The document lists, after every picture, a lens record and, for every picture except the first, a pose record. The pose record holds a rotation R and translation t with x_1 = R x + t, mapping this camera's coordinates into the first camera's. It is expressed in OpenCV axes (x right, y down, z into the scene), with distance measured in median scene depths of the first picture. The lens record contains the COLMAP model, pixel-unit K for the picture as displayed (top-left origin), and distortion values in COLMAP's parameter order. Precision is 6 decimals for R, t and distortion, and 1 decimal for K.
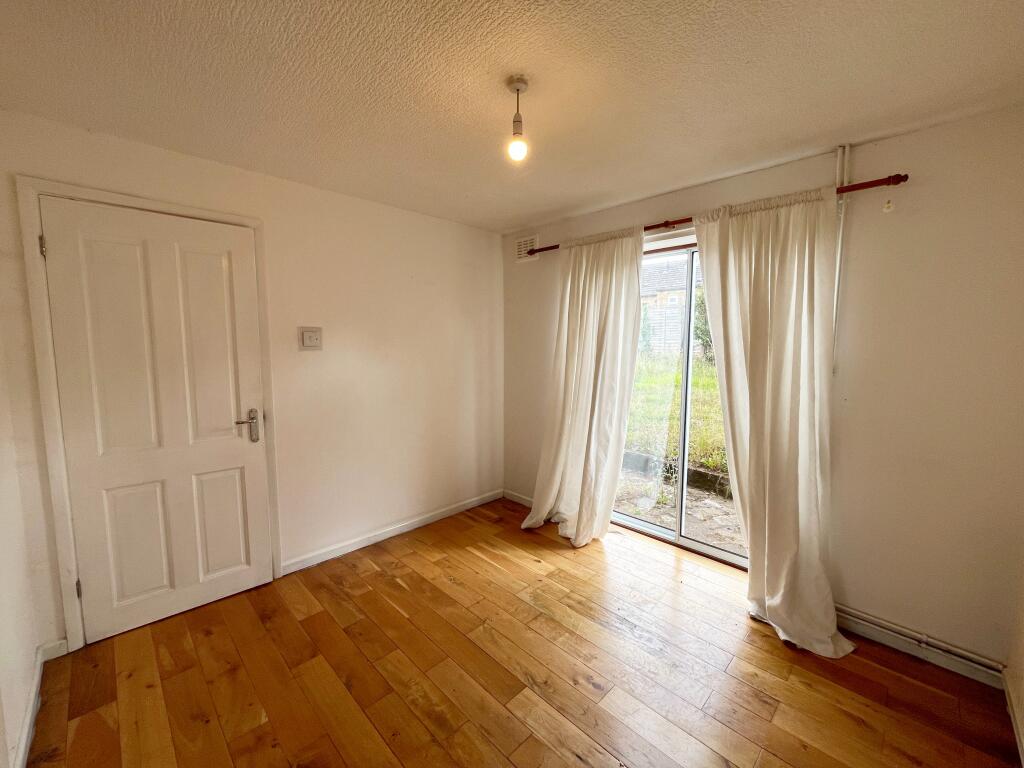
lens RADIAL K [[413.4, 0, 512.5], [0, 413.4, 385.9], [0, 0, 1]] dist [-0.000676, 0.000260]
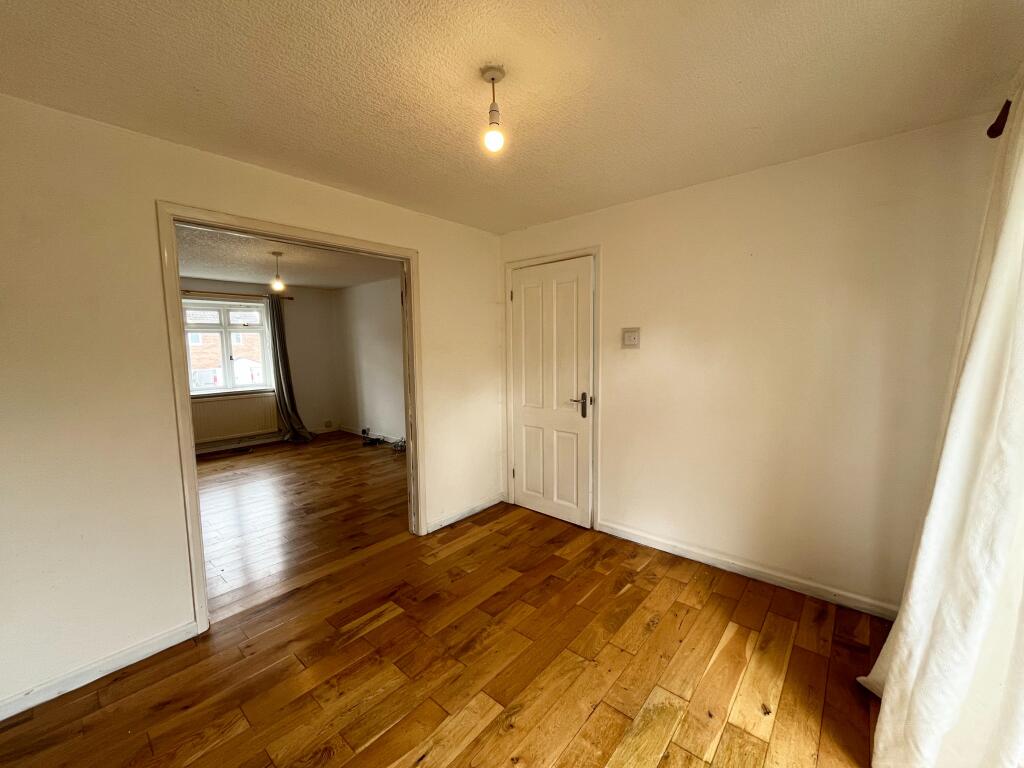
lens RADIAL K [[413.4, 0, 512.4], [0, 413.4, 386.0], [0, 0, 1]] dist [-0.000676, 0.000260]
pose [[0.079722, 0.089464, -0.992794, 0.665984], [-0.087421, 0.992754, 0.082440, -0.054344], [0.992976, 0.080219, 0.086965, 0.650725]]
